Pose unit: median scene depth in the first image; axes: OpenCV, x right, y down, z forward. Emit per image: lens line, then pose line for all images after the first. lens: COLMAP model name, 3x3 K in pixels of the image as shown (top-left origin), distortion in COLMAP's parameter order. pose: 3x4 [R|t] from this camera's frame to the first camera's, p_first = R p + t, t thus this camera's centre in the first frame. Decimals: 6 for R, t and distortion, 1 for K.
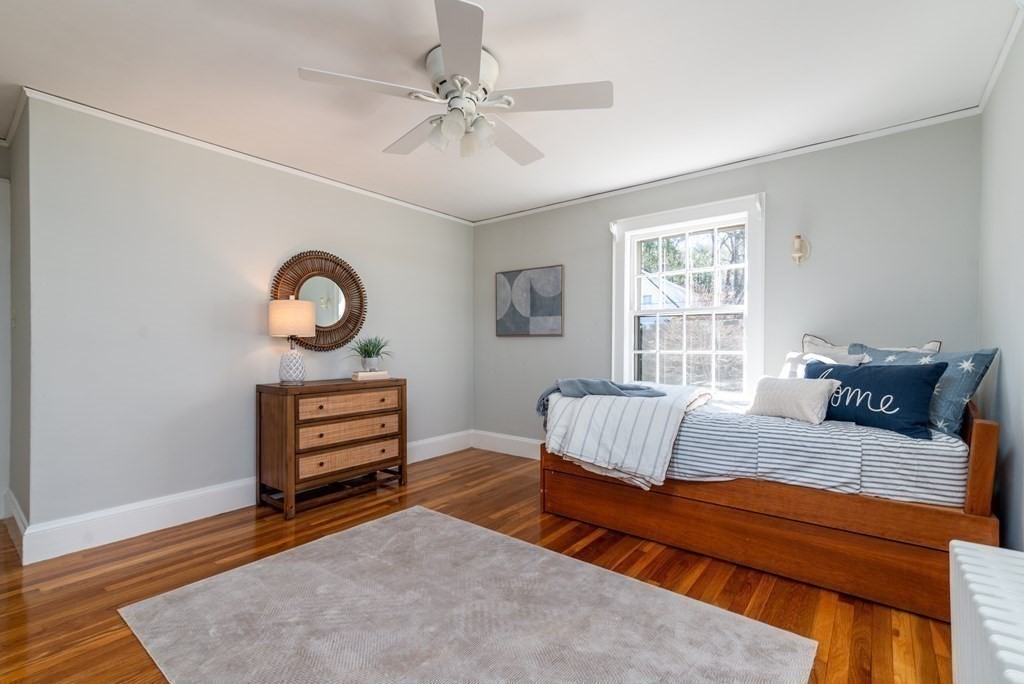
lens RADIAL K [[458.1, 0, 514.9], [0, 458.1, 341.1], [0, 0, 1]] dist [0.018089, 0.000441]
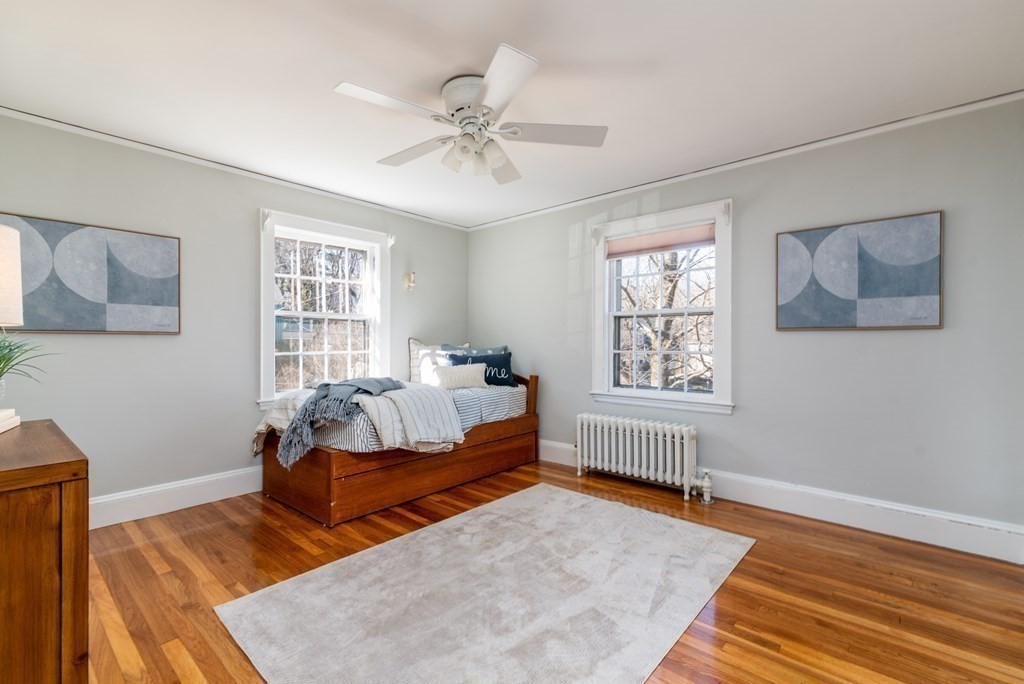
lens RADIAL K [[458.1, 0, 514.4], [0, 458.1, 342.9], [0, 0, 1]] dist [0.018089, 0.000441]
pose [[0.045736, 0.001694, 0.998952, -0.915115], [-0.001976, 0.999997, -0.001605, 0.003097], [-0.998952, -0.001900, 0.045739, 0.640227]]
